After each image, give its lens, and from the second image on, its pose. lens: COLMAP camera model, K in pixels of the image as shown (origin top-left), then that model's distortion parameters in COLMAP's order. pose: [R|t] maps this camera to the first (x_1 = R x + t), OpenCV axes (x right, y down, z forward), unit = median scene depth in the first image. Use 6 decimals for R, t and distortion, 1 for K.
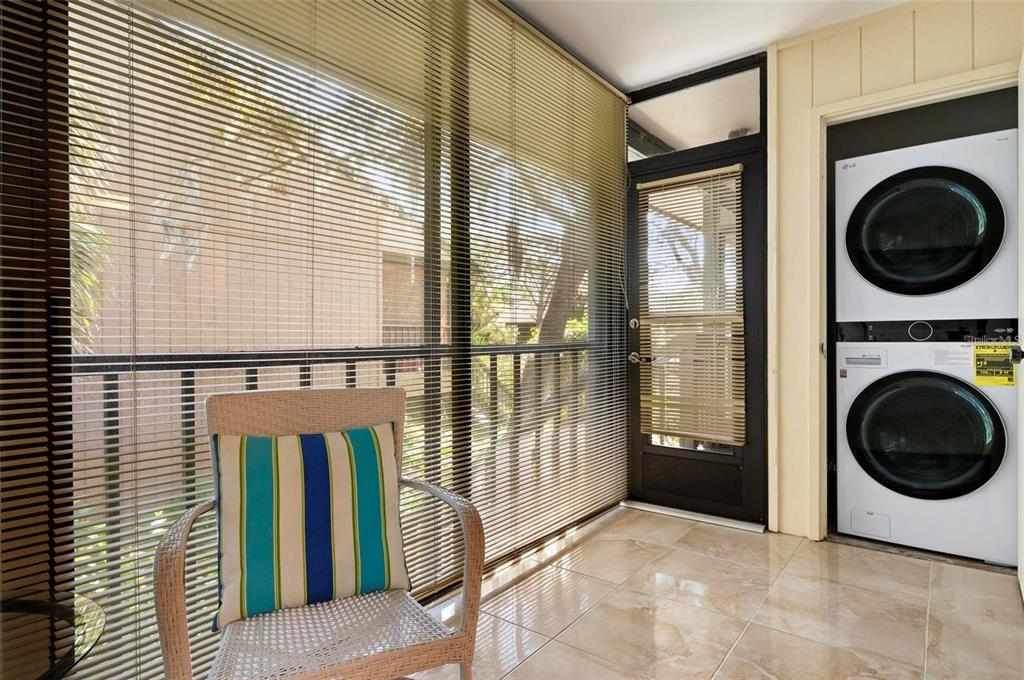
lens RADIAL K [[550.9, 0, 509.1], [0, 550.9, 343.4], [0, 0, 1]] dist [0.002659, -0.001283]
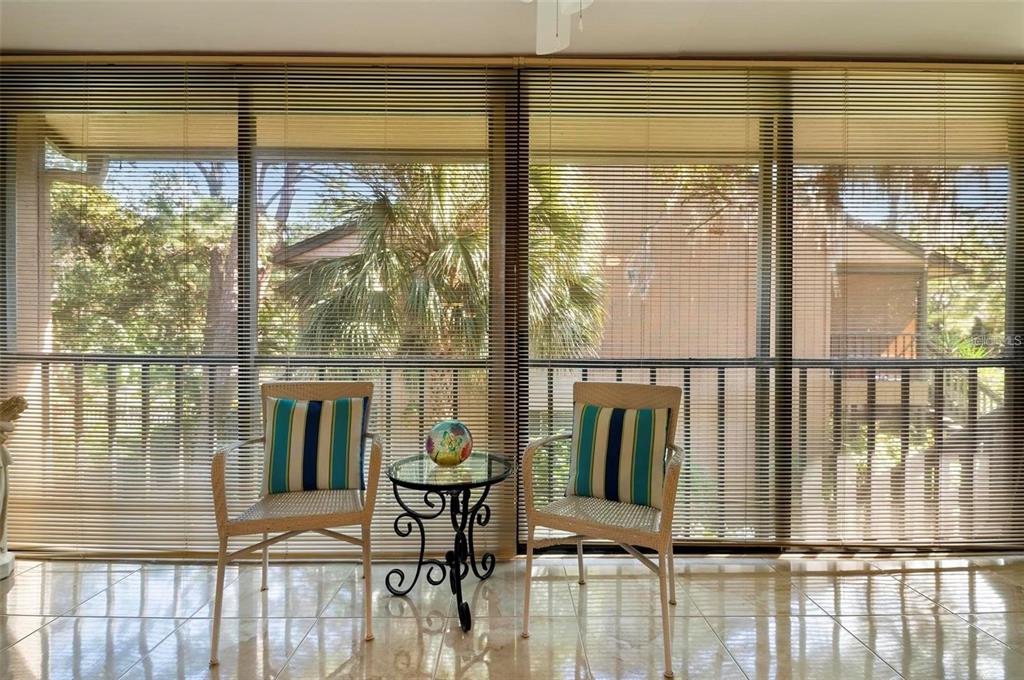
lens RADIAL K [[462.1, 0, 515.4], [0, 462.1, 342.4], [0, 0, 1]] dist [-0.001711, -0.000116]
pose [[0.625454, 0.005824, -0.780239, 0.353674], [-0.015461, 0.999868, -0.004930, -0.019974], [0.780108, 0.015146, 0.625462, -0.109595]]
